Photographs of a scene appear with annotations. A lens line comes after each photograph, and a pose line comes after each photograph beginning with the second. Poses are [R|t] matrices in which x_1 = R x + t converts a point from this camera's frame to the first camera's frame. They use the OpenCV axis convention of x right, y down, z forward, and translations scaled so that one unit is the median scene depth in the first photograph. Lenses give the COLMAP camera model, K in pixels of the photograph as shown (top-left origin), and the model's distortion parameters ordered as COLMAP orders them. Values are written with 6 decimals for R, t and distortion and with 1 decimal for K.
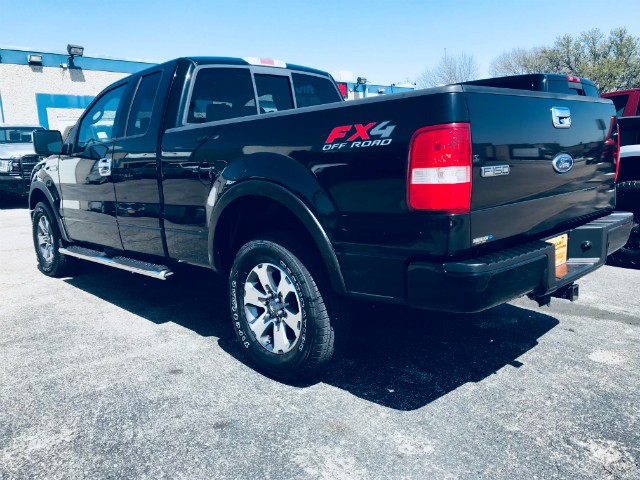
lens RADIAL K [[532.5, 0, 318.3], [0, 532.5, 223.0], [0, 0, 1]] dist [0.016775, -0.007396]
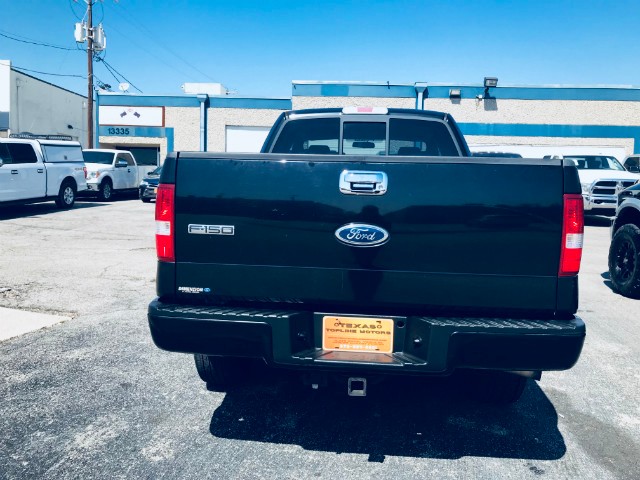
lens RADIAL K [[534.2, 0, 317.9], [0, 534.2, 218.7], [0, 0, 1]] dist [0.018353, 0.001705]
pose [[0.658516, 0.115774, -0.743608, 0.928276], [-0.150813, 0.988353, 0.020323, -0.127003], [0.737301, 0.098763, 0.668306, 0.314920]]
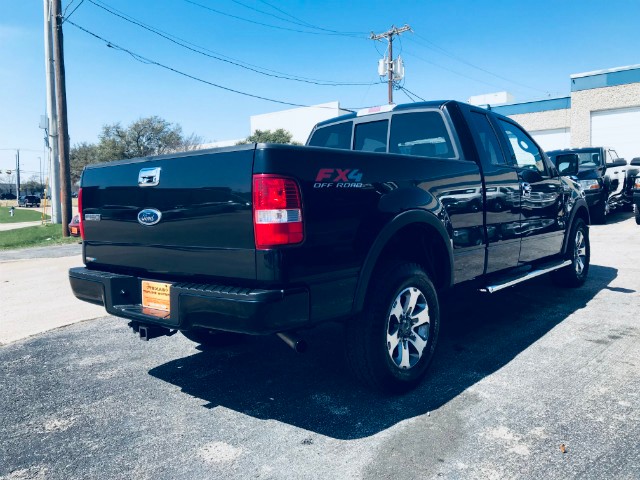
lens RADIAL K [[532.5, 0, 318.3], [0, 532.5, 223.0], [0, 0, 1]] dist [0.016775, -0.007396]
pose [[0.100713, 0.090666, -0.990776, 1.419995], [-0.100058, 0.991713, 0.080581, -0.199473], [0.989871, 0.091019, 0.108950, 1.081603]]
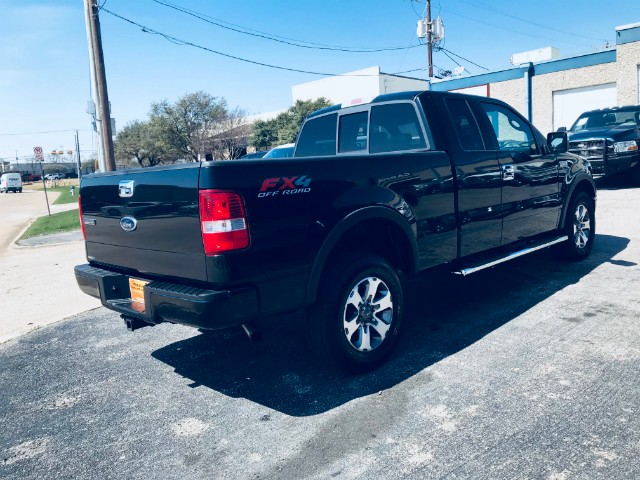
lens RADIAL K [[532.5, 0, 318.3], [0, 532.5, 223.0], [0, 0, 1]] dist [0.016775, -0.007396]
pose [[0.007893, 0.151879, -0.988368, 1.521897], [-0.052131, 0.987117, 0.151270, -0.292584], [0.998609, 0.050331, 0.015709, 1.261037]]
